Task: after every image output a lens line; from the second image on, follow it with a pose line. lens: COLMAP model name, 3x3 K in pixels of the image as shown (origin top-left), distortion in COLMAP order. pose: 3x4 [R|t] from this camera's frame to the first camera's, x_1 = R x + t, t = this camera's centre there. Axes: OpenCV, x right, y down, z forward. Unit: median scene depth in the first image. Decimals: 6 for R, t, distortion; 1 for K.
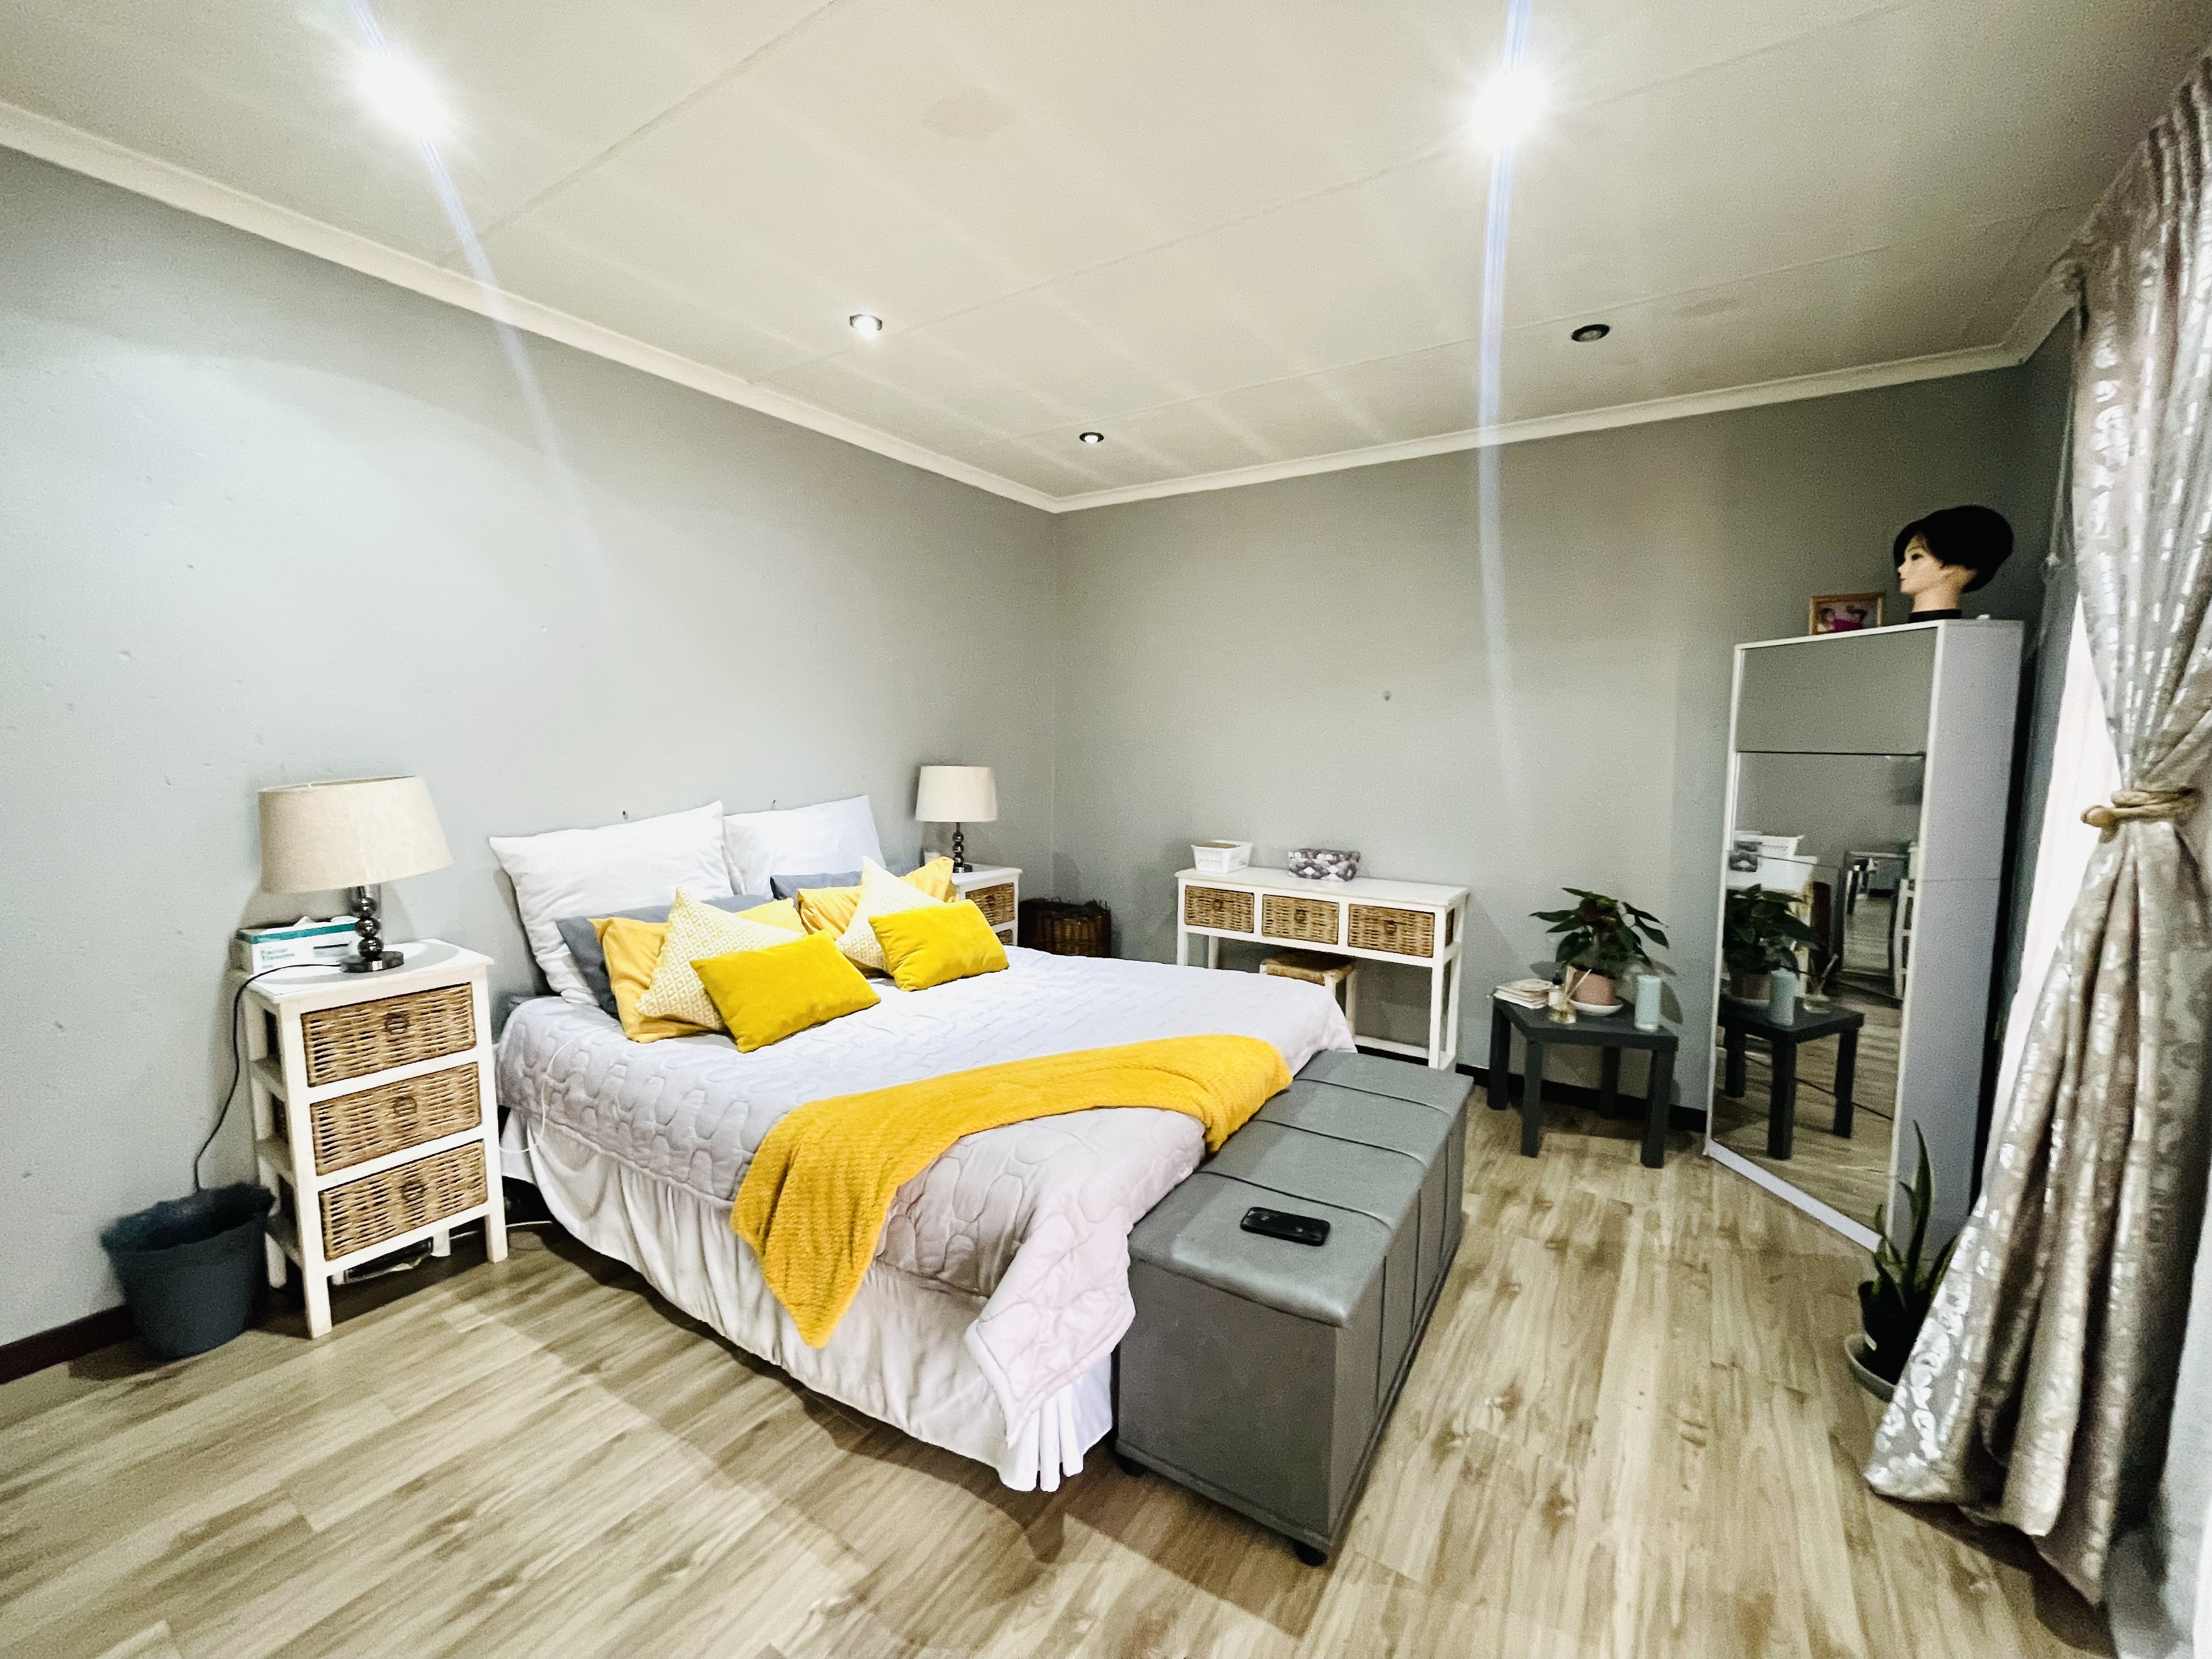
lens RADIAL K [[897.6, 0, 1110.8], [0, 897.6, 832.4], [0, 0, 1]] dist [-0.001821, -0.000037]
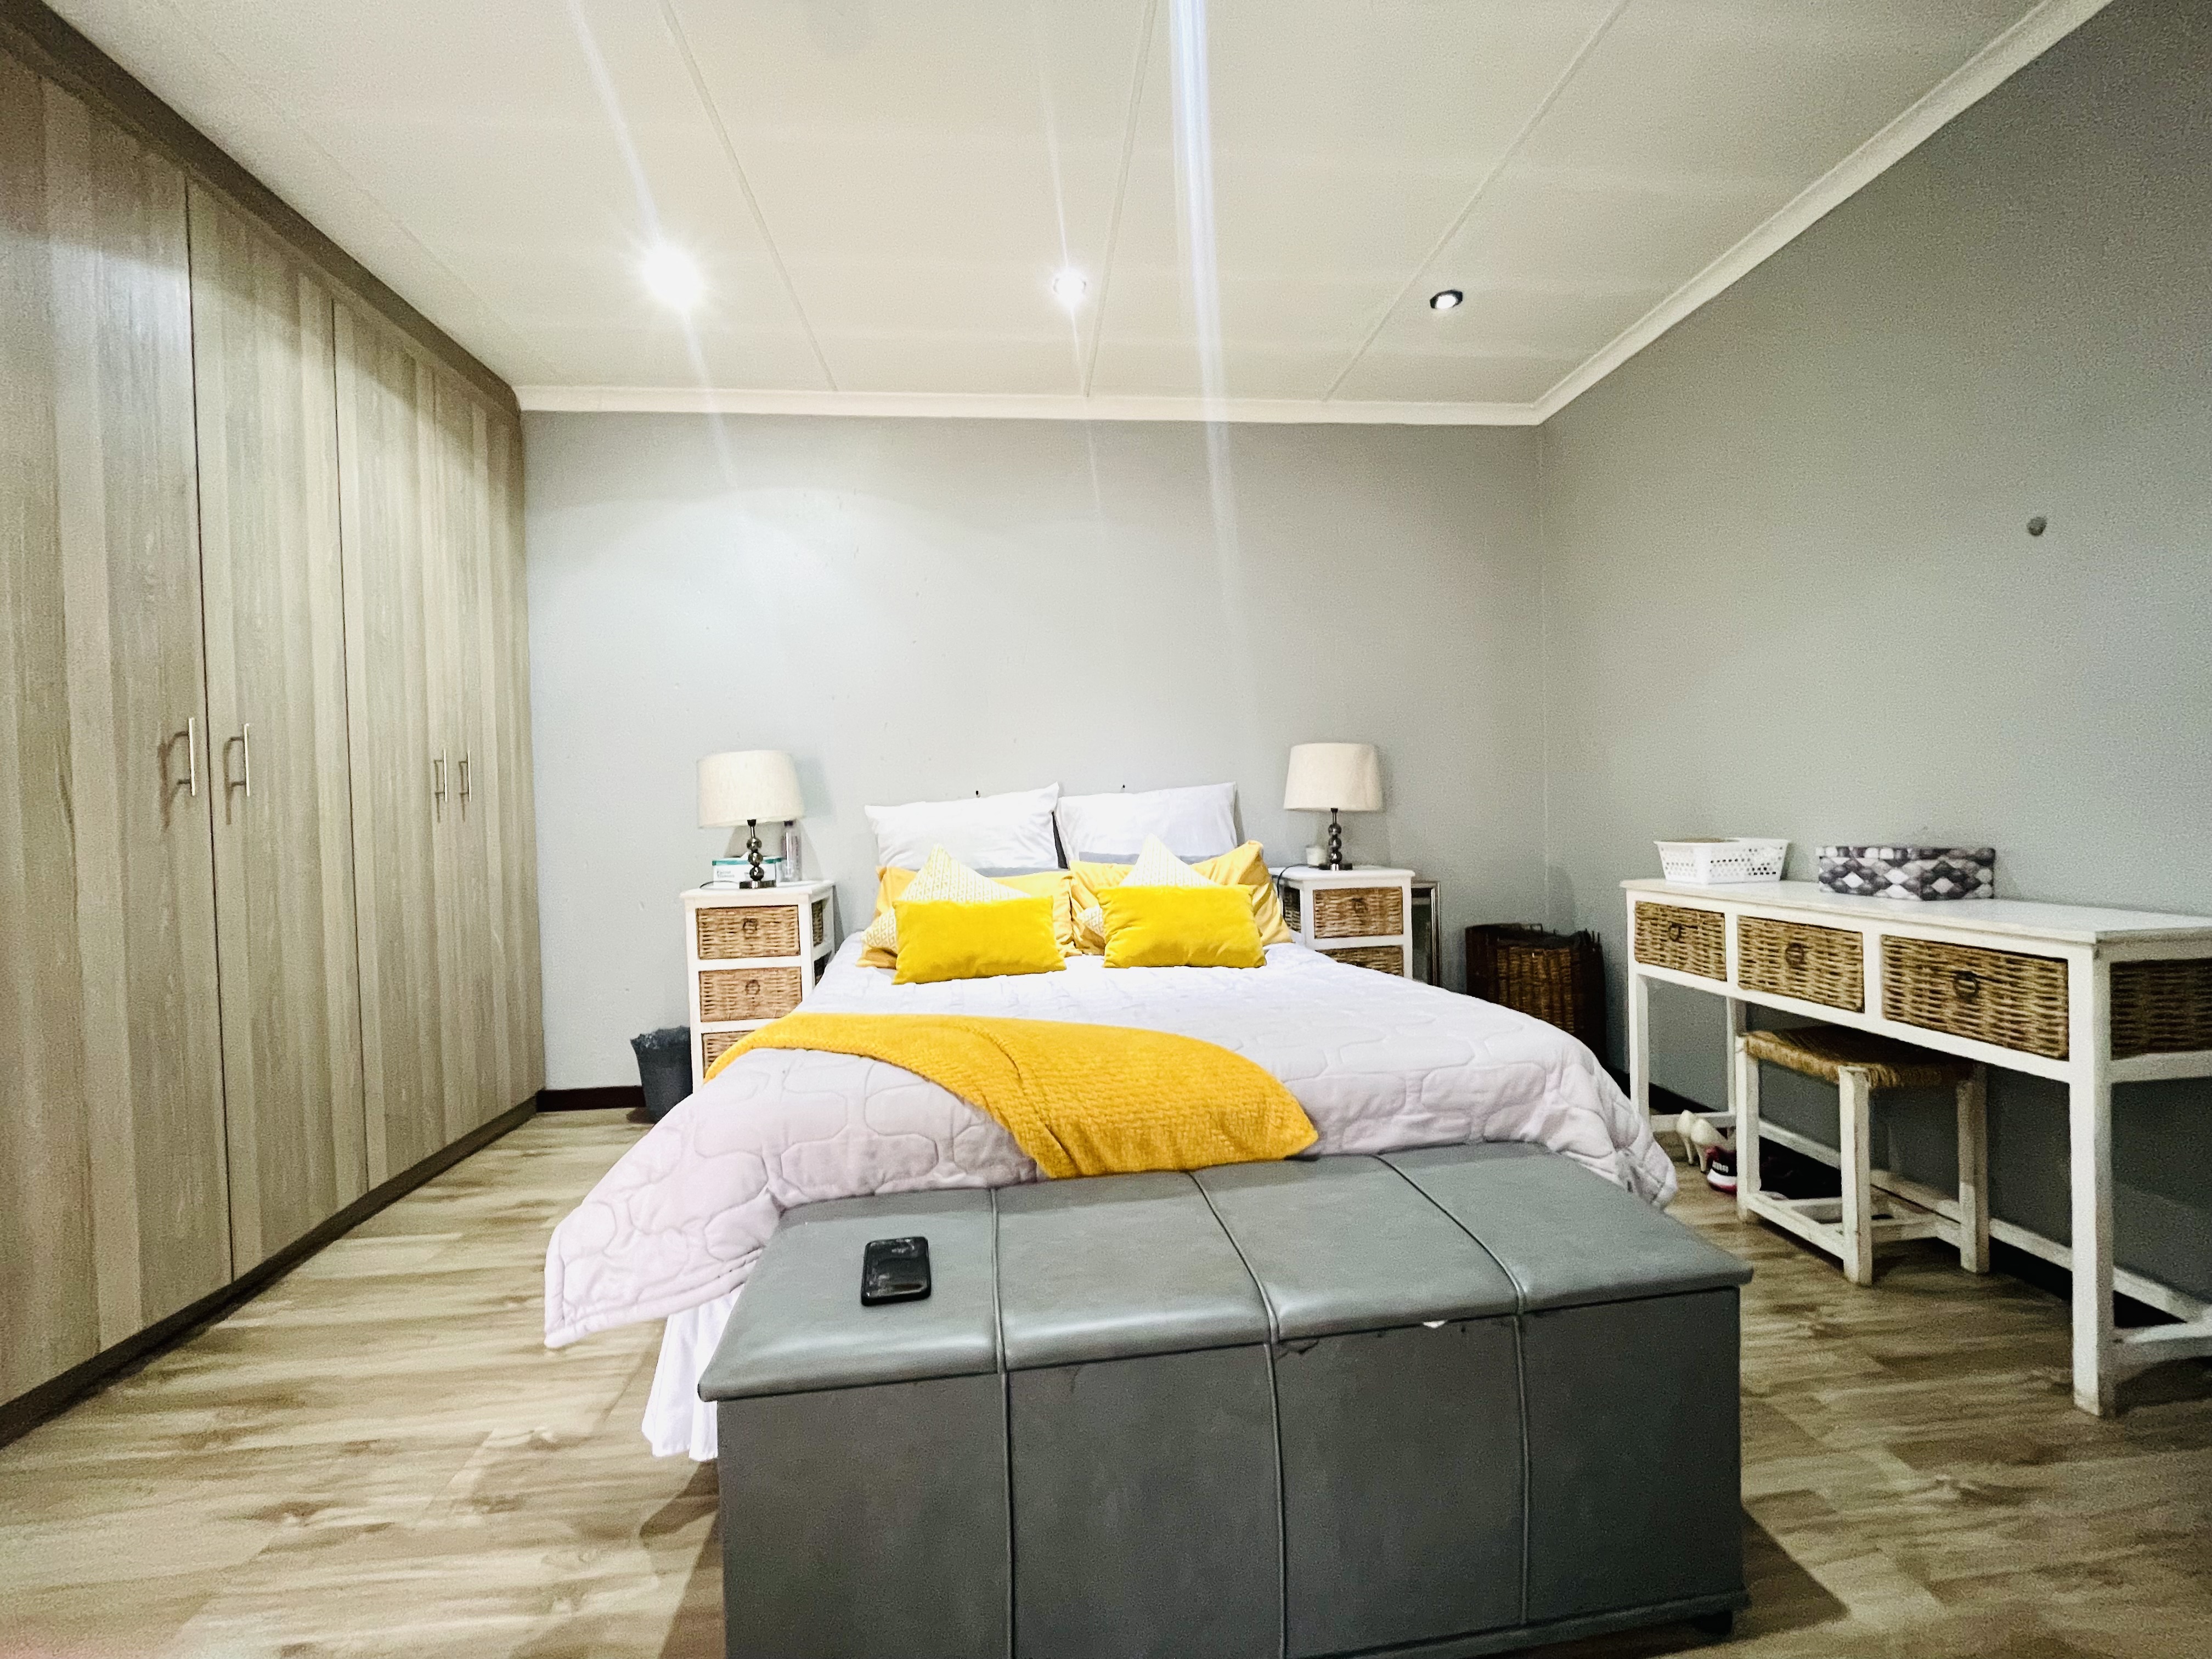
lens RADIAL K [[897.6, 0, 1104.3], [0, 897.6, 829.9], [0, 0, 1]] dist [-0.001821, -0.000037]
pose [[0.632022, -0.012968, -0.774842, 0.379494], [-0.047748, 0.997309, -0.055637, 0.068534], [0.773478, 0.072161, 0.629702, 0.319503]]
